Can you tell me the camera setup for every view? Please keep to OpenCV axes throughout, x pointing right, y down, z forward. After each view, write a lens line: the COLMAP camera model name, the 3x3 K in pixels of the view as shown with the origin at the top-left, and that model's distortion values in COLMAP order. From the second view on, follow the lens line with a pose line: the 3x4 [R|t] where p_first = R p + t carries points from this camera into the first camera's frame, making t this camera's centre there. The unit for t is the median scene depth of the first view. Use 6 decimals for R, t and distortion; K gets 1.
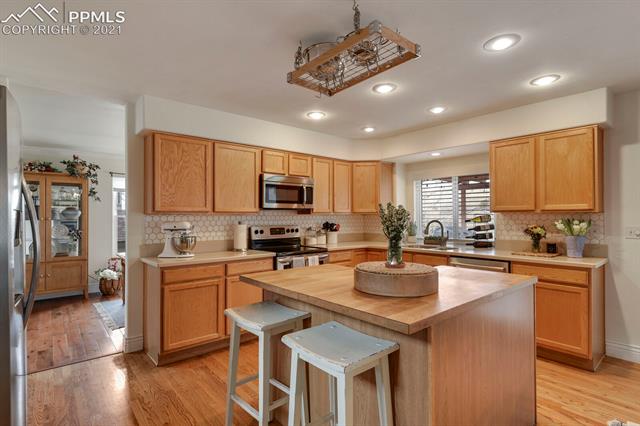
lens RADIAL K [[317.8, 0, 319.9], [0, 317.8, 213.4], [0, 0, 1]] dist [-0.019997, -0.000379]
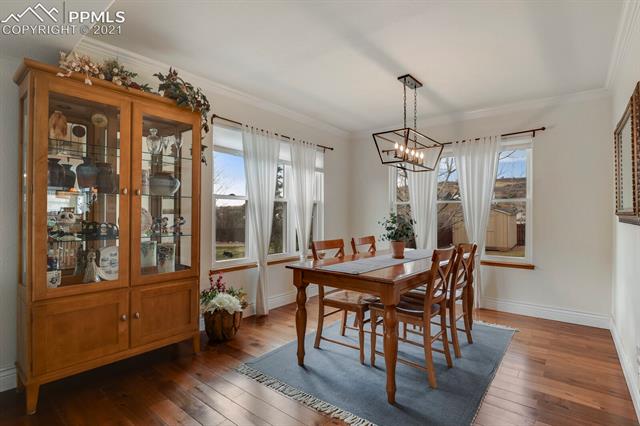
lens RADIAL K [[317.8, 0, 319.9], [0, 317.8, 213.9], [0, 0, 1]] dist [-0.019997, -0.000379]
pose [[0.987960, 0.004165, 0.154654, -0.636309], [-0.005076, 0.999972, 0.005494, 0.042788], [-0.154627, -0.006213, 0.987953, 0.474122]]
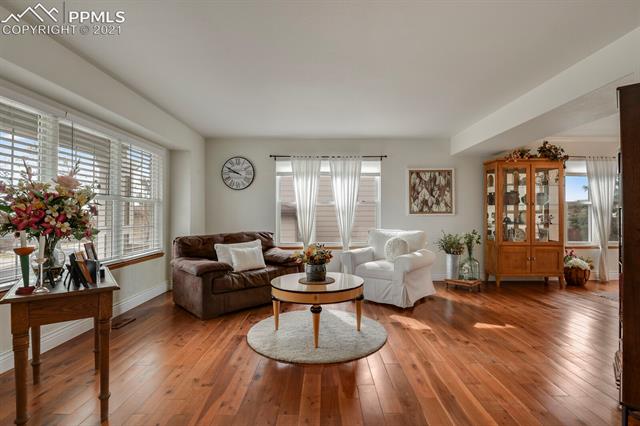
lens RADIAL K [[317.8, 0, 321.7], [0, 317.8, 212.9], [0, 0, 1]] dist [-0.019997, -0.000379]
pose [[0.744186, -0.011346, -0.667876, -0.656536], [0.009923, 0.999933, -0.005930, 0.044526], [0.667899, -0.002214, 0.744249, -0.220239]]
